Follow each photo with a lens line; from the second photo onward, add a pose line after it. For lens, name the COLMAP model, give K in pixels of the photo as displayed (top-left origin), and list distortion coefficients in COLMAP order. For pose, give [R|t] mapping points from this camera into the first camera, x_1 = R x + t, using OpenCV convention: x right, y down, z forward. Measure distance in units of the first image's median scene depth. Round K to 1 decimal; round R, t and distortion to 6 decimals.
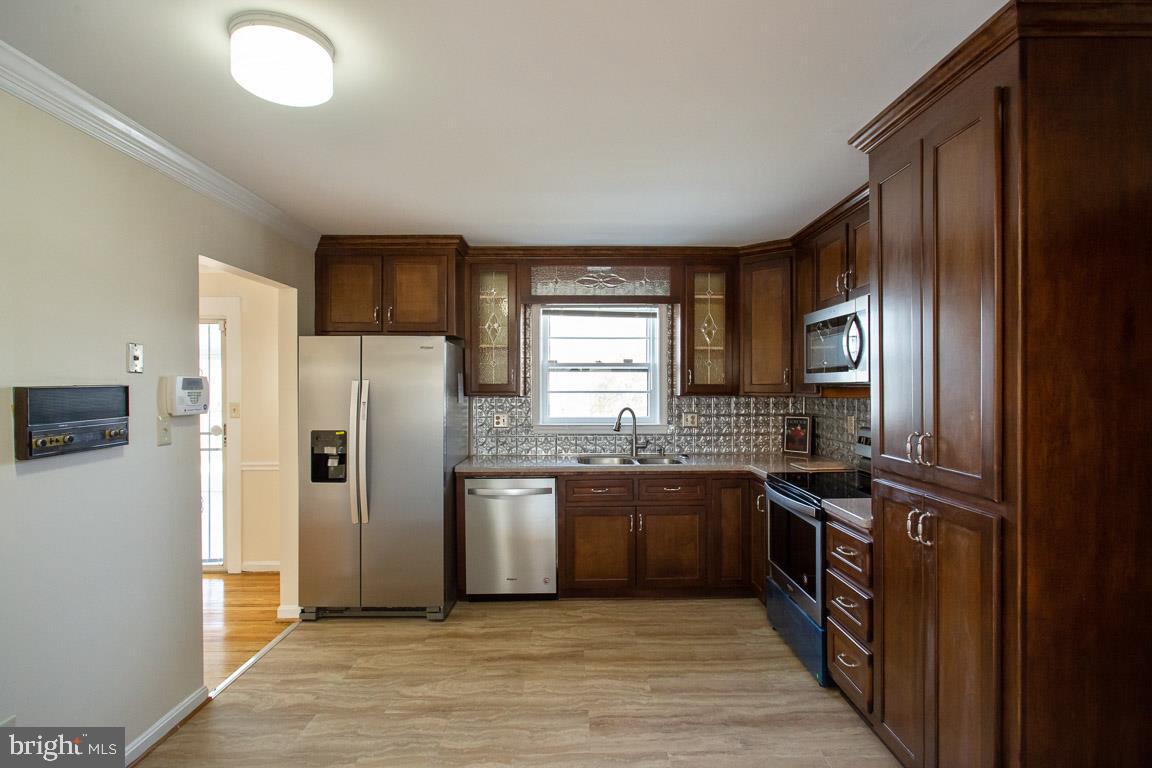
lens RADIAL K [[570.2, 0, 583.0], [0, 570.2, 388.6], [0, 0, 1]] dist [-0.001308, 0.000541]
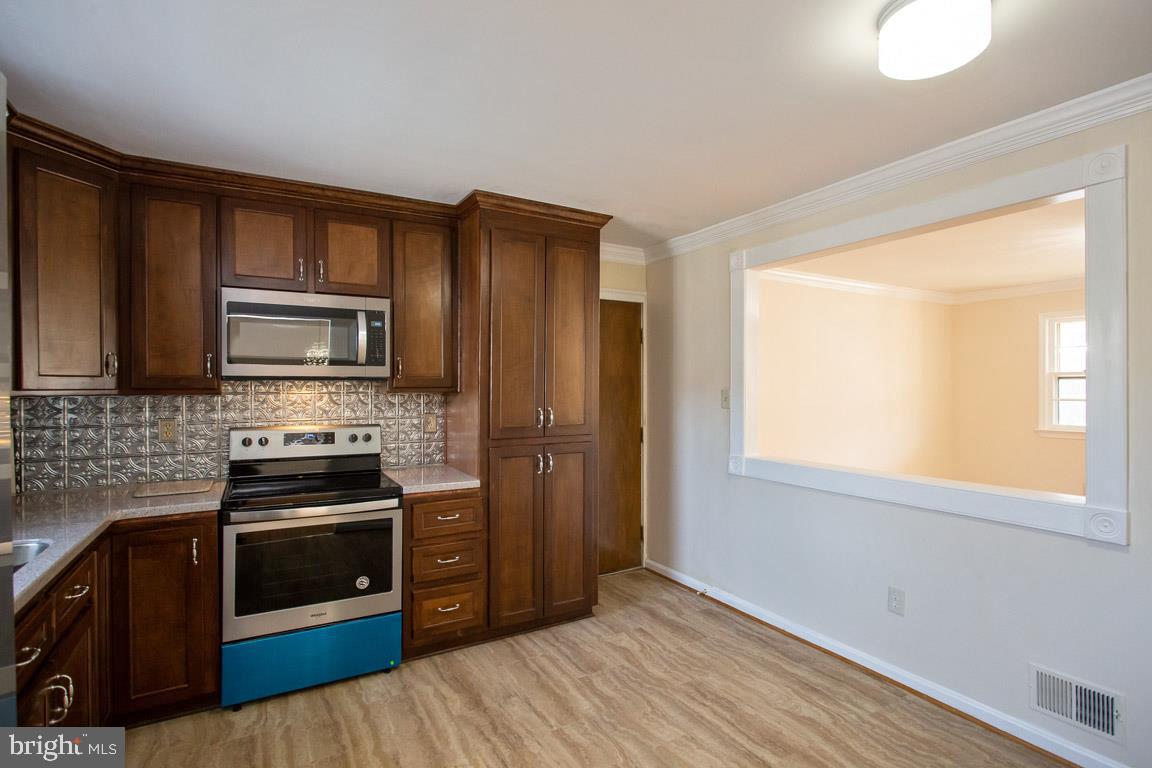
lens RADIAL K [[560.0, 0, 584.6], [0, 560.0, 383.5], [0, 0, 1]] dist [-0.001054, 0.000578]
pose [[-0.491990, 0.006846, 0.870574, -0.498590], [0.006646, 0.999969, -0.004108, 0.006720], [-0.870576, 0.003764, -0.492020, 0.931926]]
